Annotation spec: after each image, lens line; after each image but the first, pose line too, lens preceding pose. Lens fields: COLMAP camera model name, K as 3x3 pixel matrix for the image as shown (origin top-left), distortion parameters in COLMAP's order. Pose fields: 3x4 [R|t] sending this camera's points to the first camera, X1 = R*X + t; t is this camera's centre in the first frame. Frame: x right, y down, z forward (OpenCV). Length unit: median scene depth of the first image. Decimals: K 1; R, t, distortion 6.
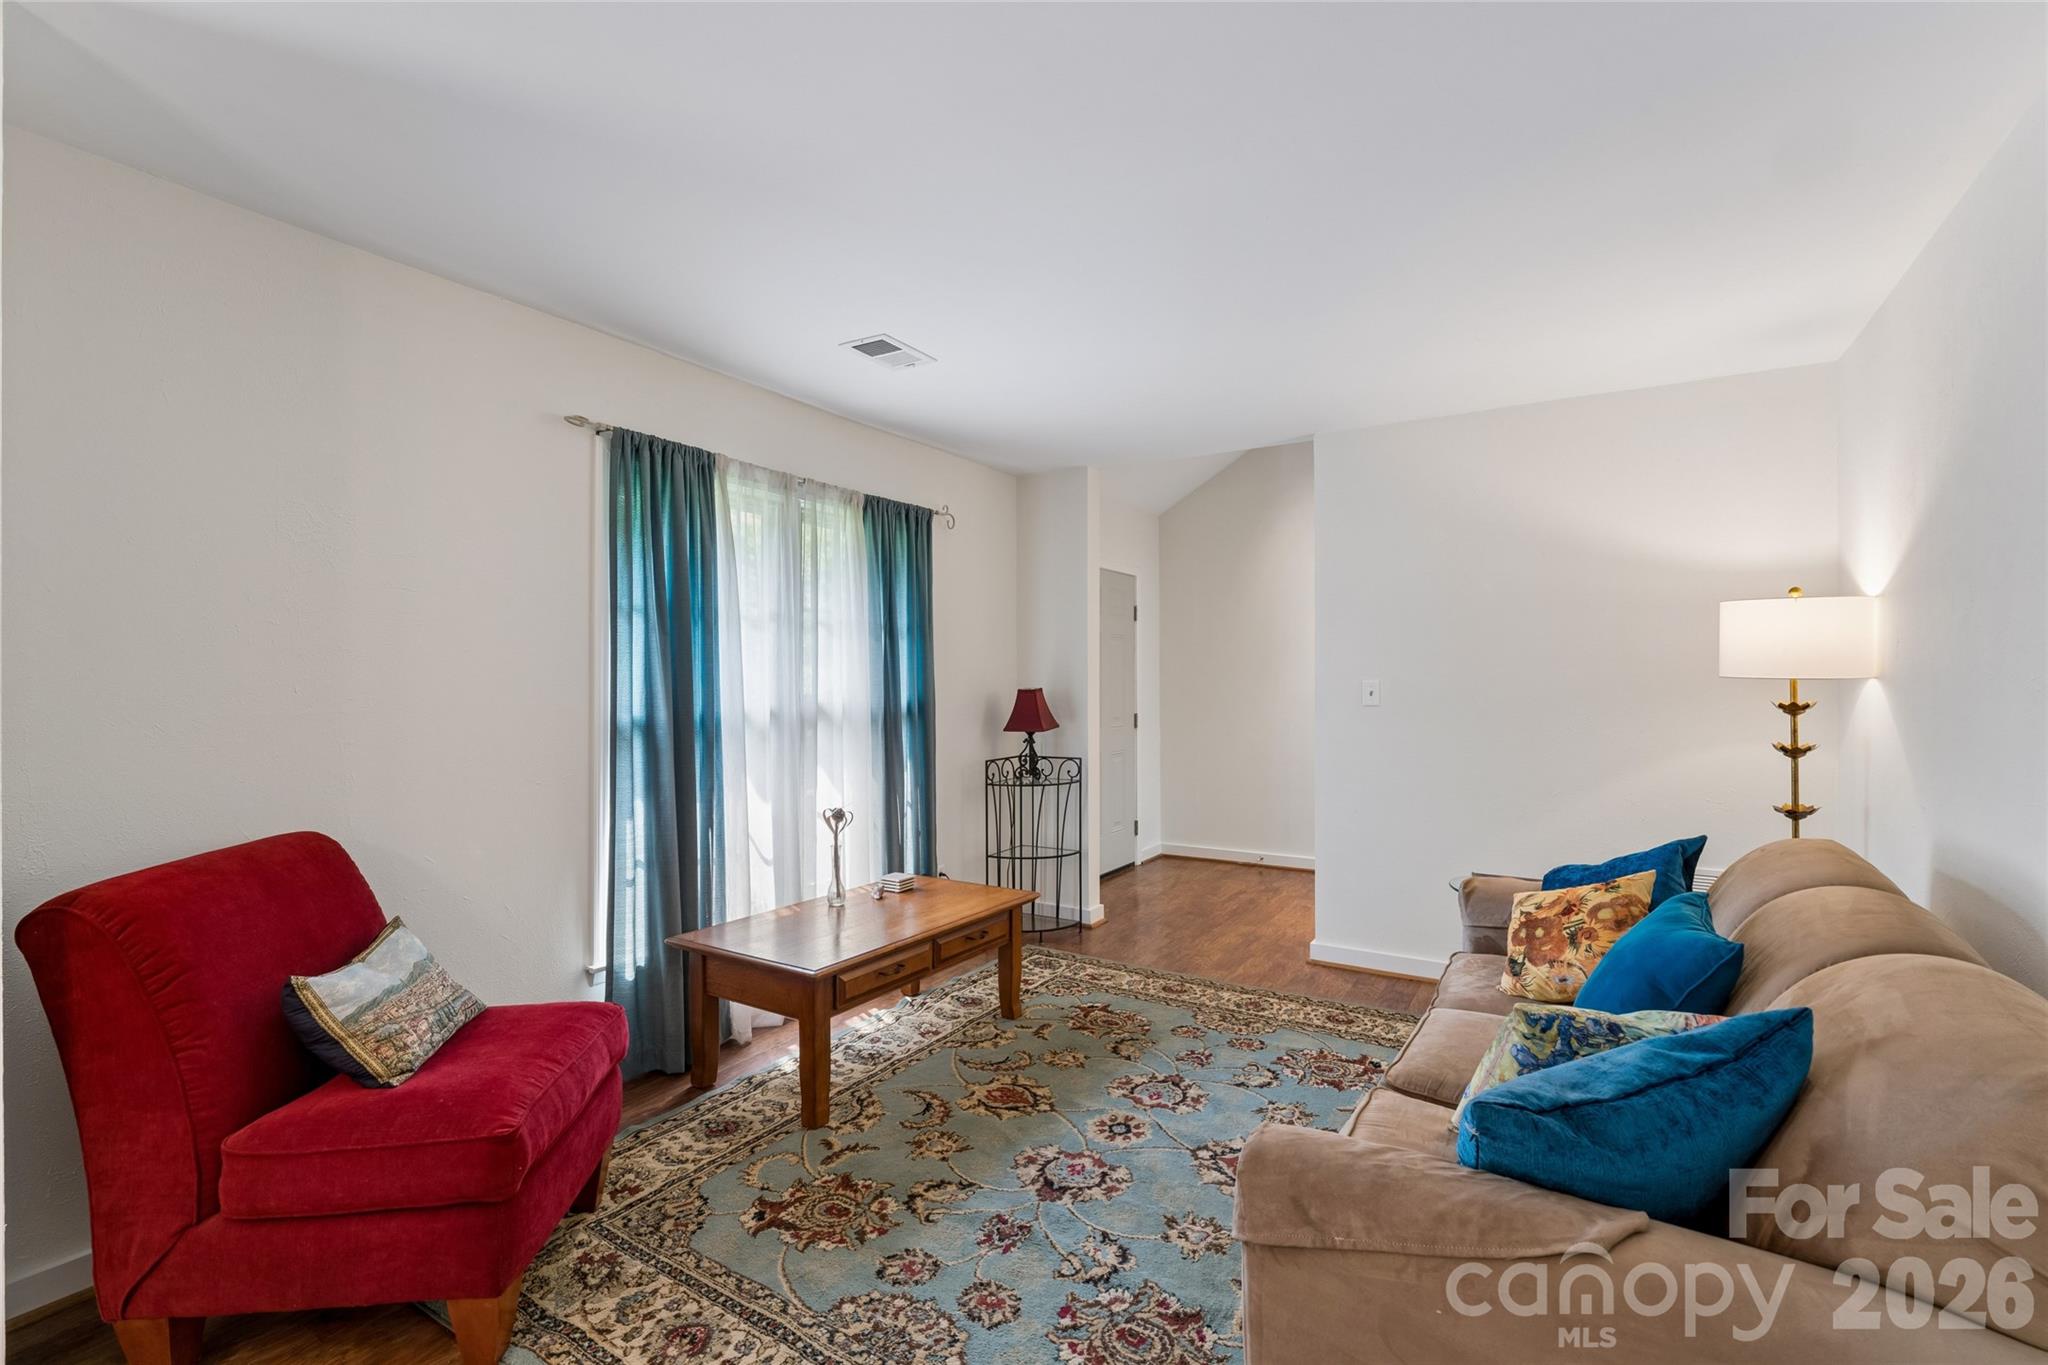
lens RADIAL K [[910.1, 0, 1024.0], [0, 910.1, 682.5], [0, 0, 1]] dist [-0.000280, -0.000710]
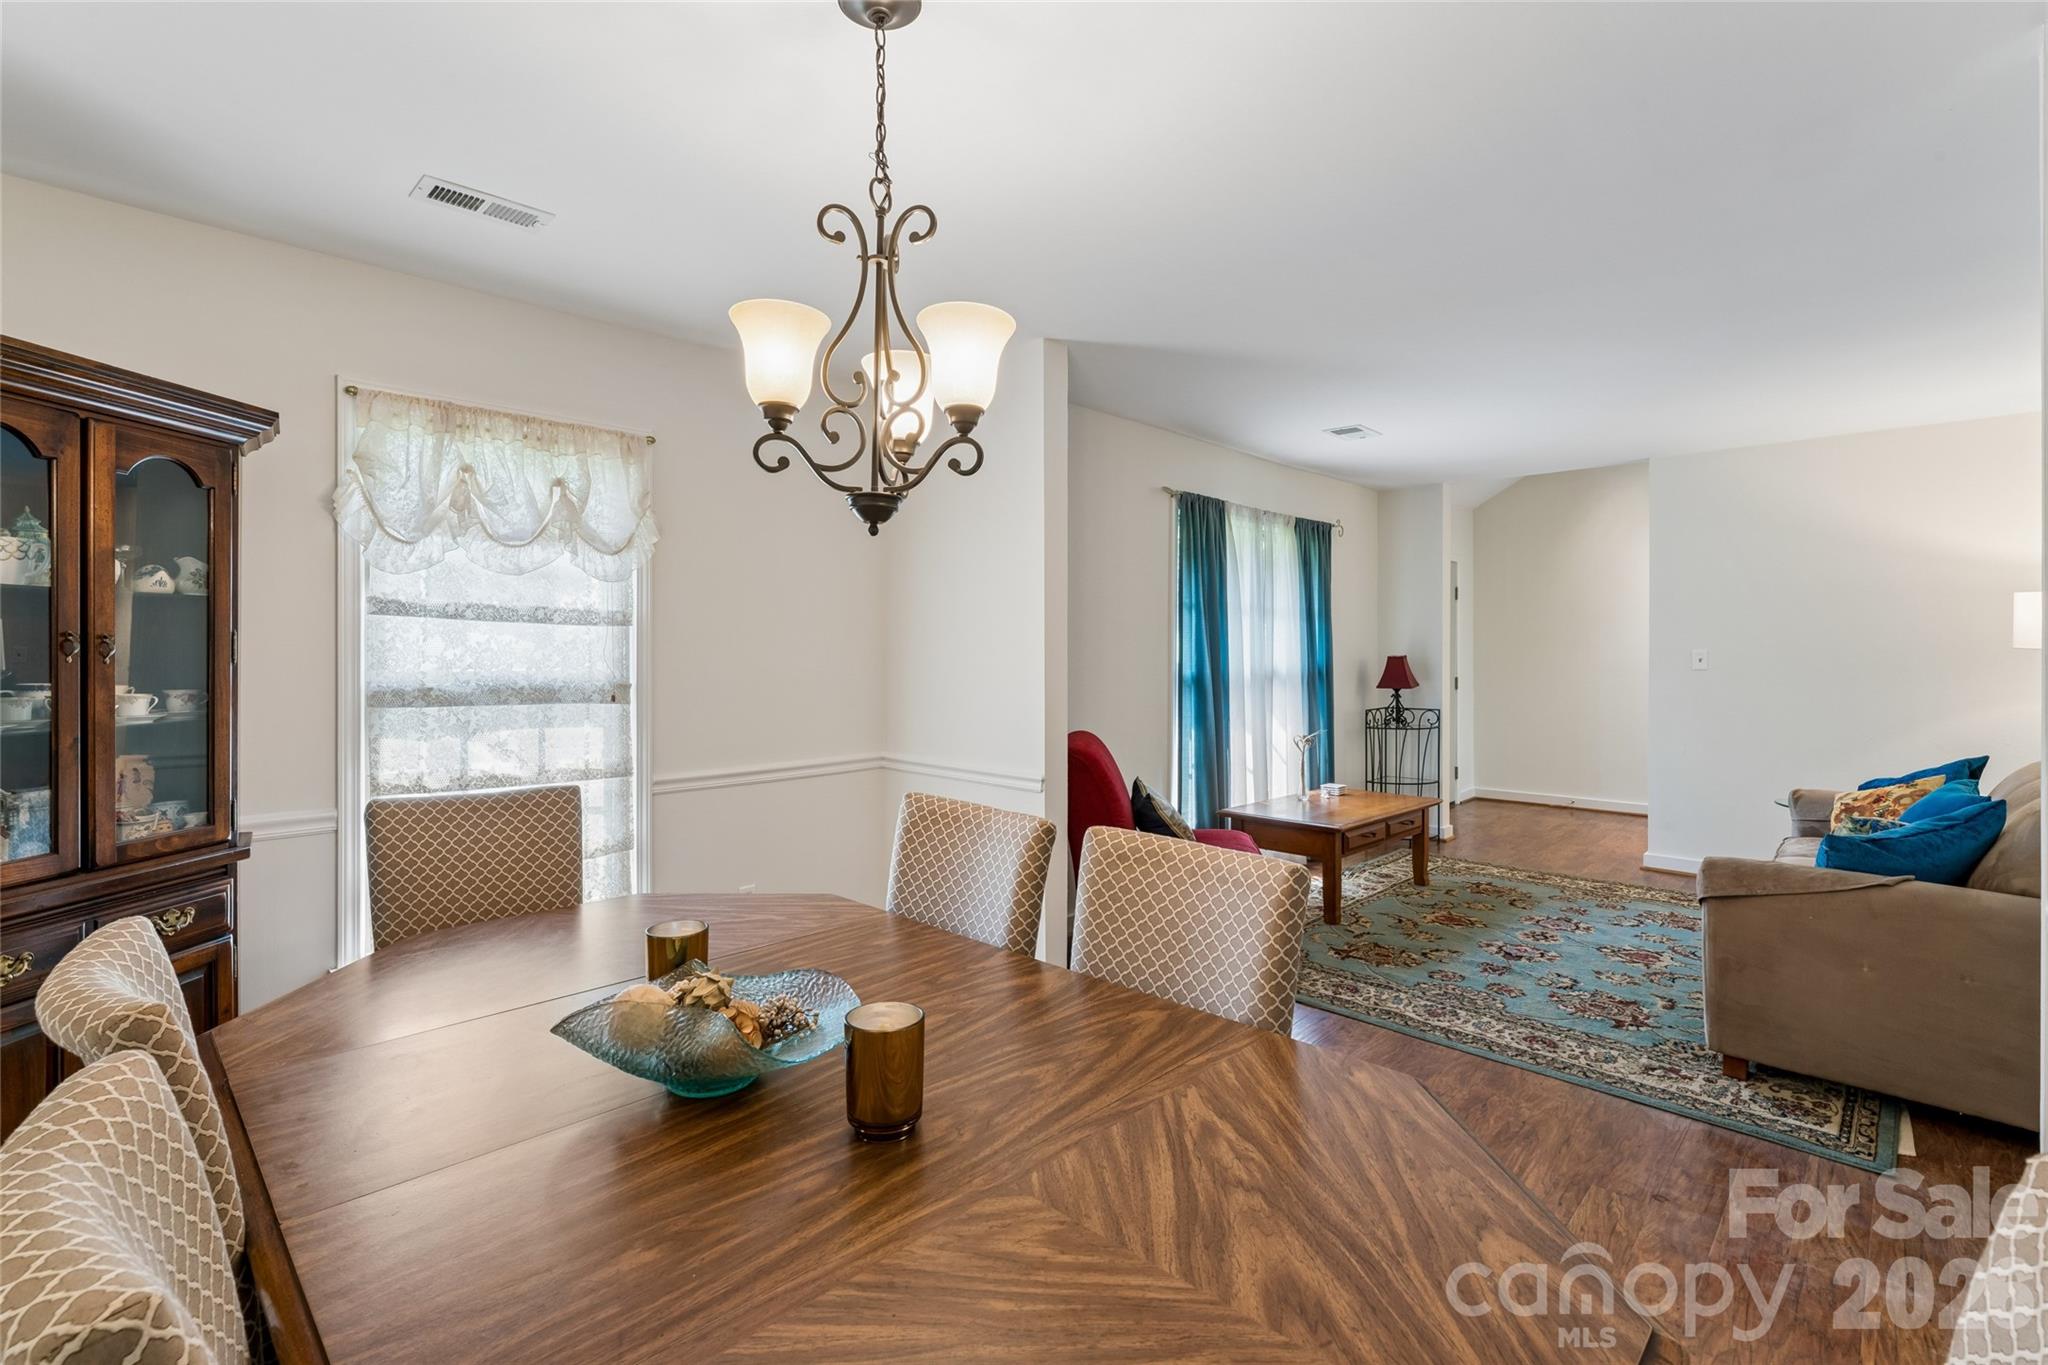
lens RADIAL K [[921.0, 0, 1022.7], [0, 921.0, 661.8], [0, 0, 1]] dist [-0.001022, -0.000221]
pose [[0.977347, 0.003228, -0.211620, -0.371200], [-0.000659, 0.999925, 0.012208, -0.000893], [0.211643, -0.011792, 0.977276, -0.628183]]
